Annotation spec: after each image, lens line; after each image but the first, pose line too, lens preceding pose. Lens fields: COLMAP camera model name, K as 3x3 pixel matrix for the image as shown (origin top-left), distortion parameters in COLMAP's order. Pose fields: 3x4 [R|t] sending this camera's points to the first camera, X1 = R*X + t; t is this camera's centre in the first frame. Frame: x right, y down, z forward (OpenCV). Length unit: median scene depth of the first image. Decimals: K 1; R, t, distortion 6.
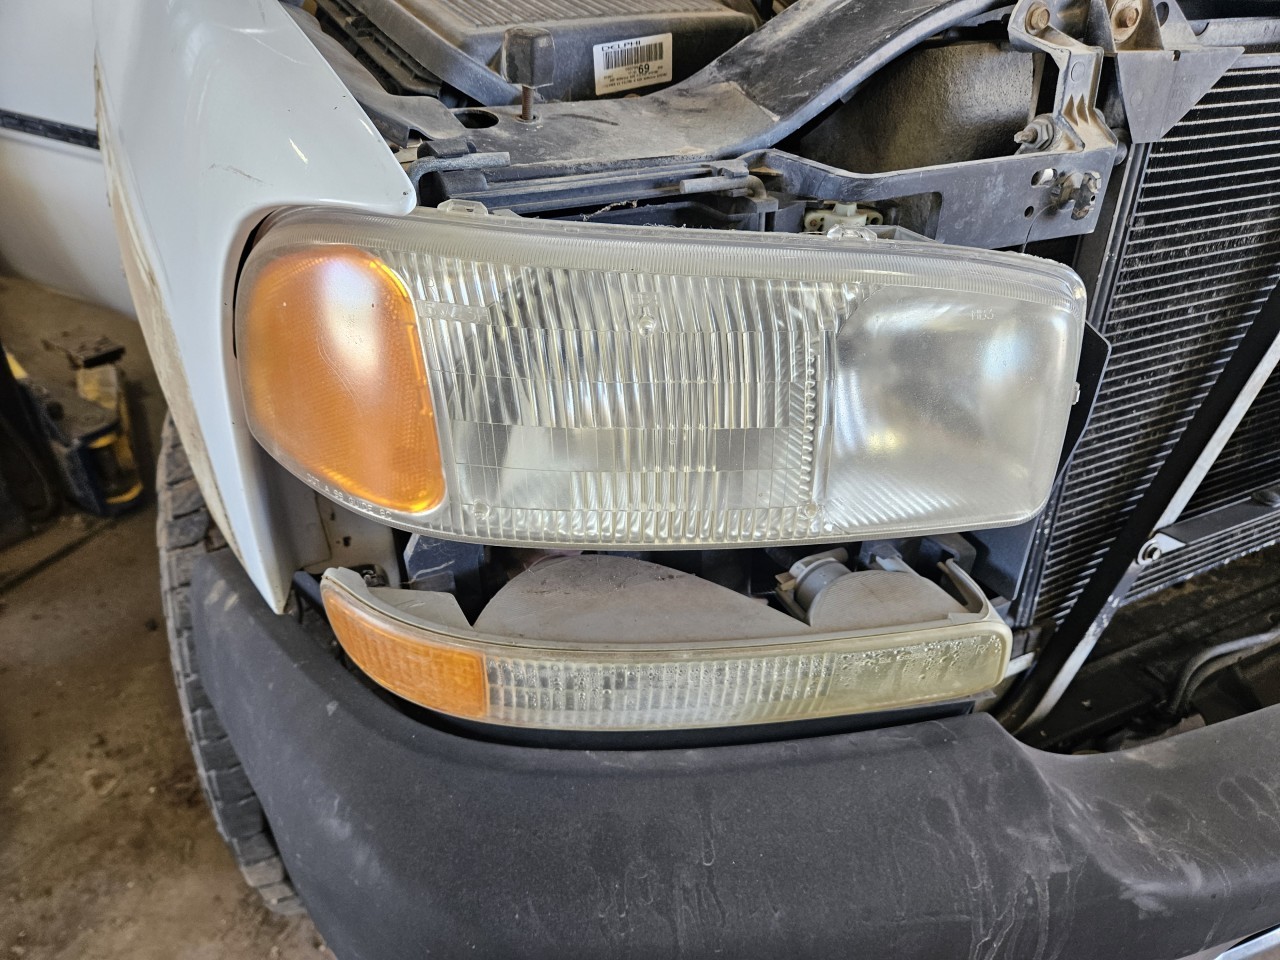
lens RADIAL K [[838.6, 0, 633.8], [0, 838.6, 484.4], [0, 0, 1]] dist [0.050446, -0.055336]
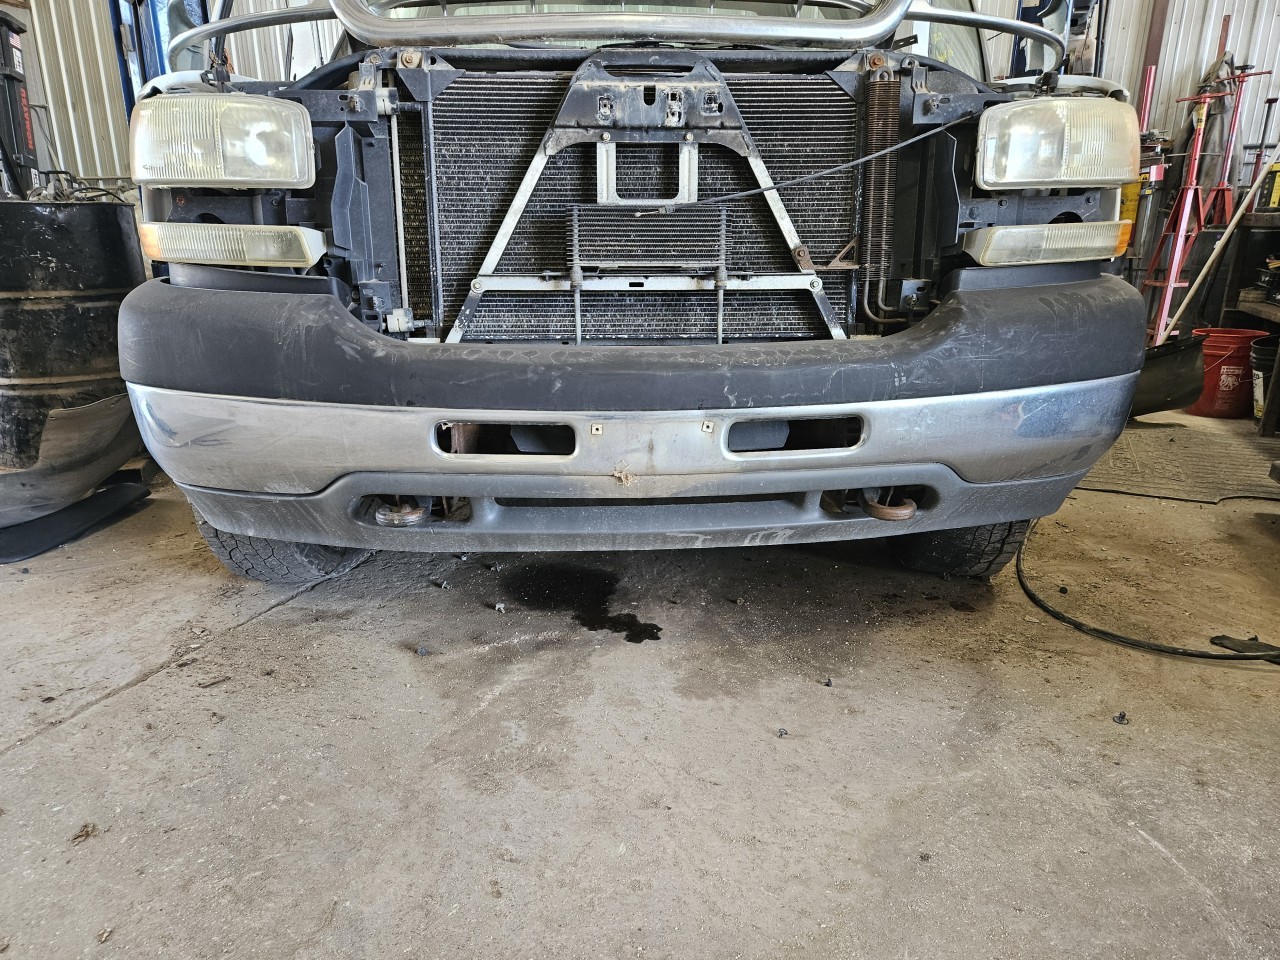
lens RADIAL K [[838.6, 0, 633.8], [0, 838.6, 484.4], [0, 0, 1]] dist [0.050446, -0.055336]
pose [[0.924748, 0.096545, -0.368132, 2.340033], [-0.198631, 0.947530, -0.250465, 1.322333], [0.324635, 0.304739, 0.895403, -0.865777]]
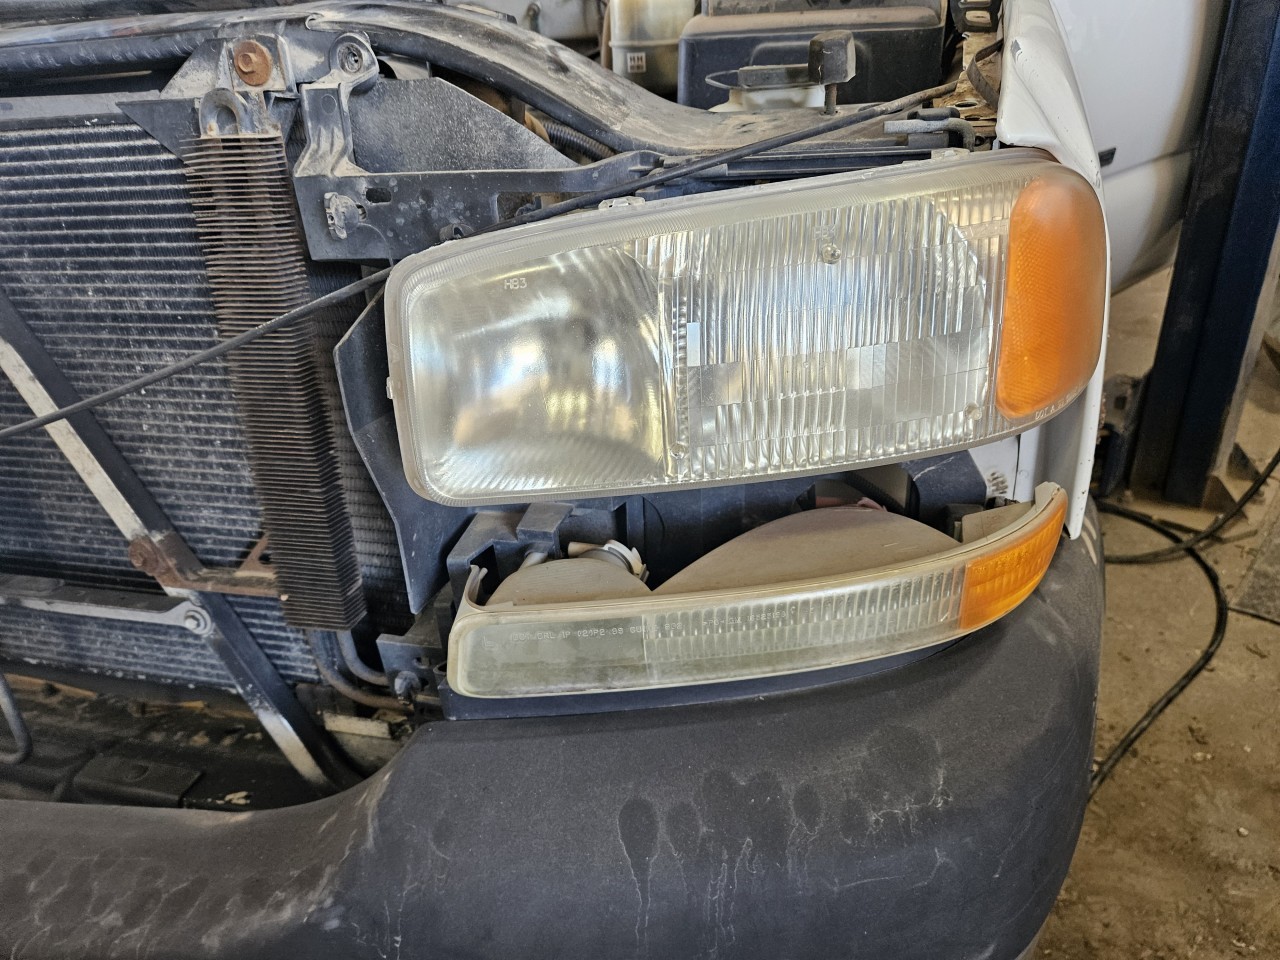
lens RADIAL K [[838.6, 0, 633.8], [0, 838.6, 484.4], [0, 0, 1]] dist [0.050446, -0.055336]
pose [[0.770278, 0.223312, -0.597331, 2.950762], [-0.294041, 0.955541, -0.021946, -0.487928], [0.565873, 0.192544, 0.801695, 1.019927]]
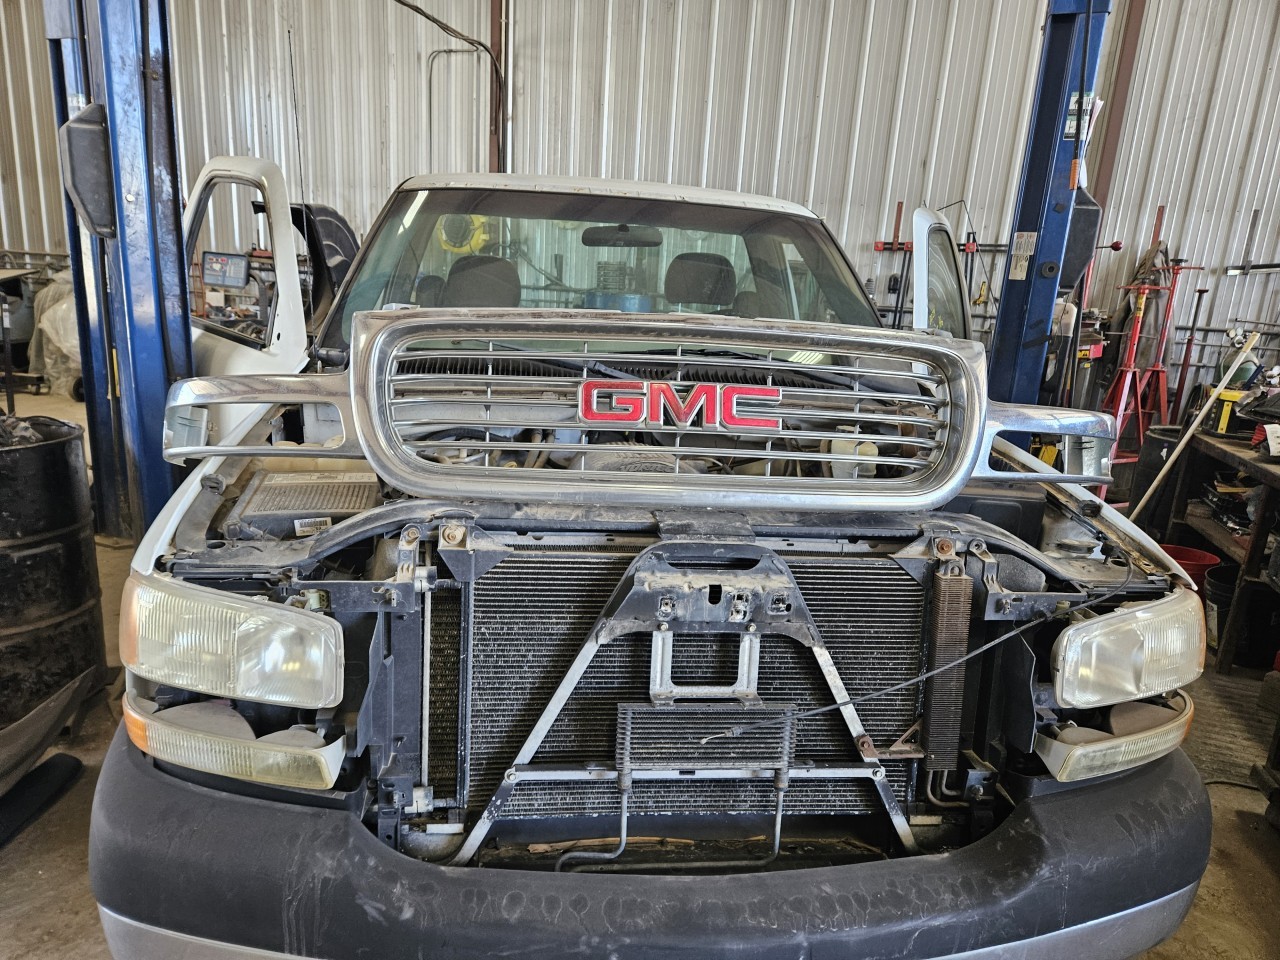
lens RADIAL K [[838.6, 0, 633.8], [0, 838.6, 484.4], [0, 0, 1]] dist [0.050446, -0.055336]
pose [[0.948354, 0.106083, -0.298950, 1.766664], [-0.208276, 0.919064, -0.334578, 0.066175], [0.239261, 0.379563, 0.893692, -1.214067]]
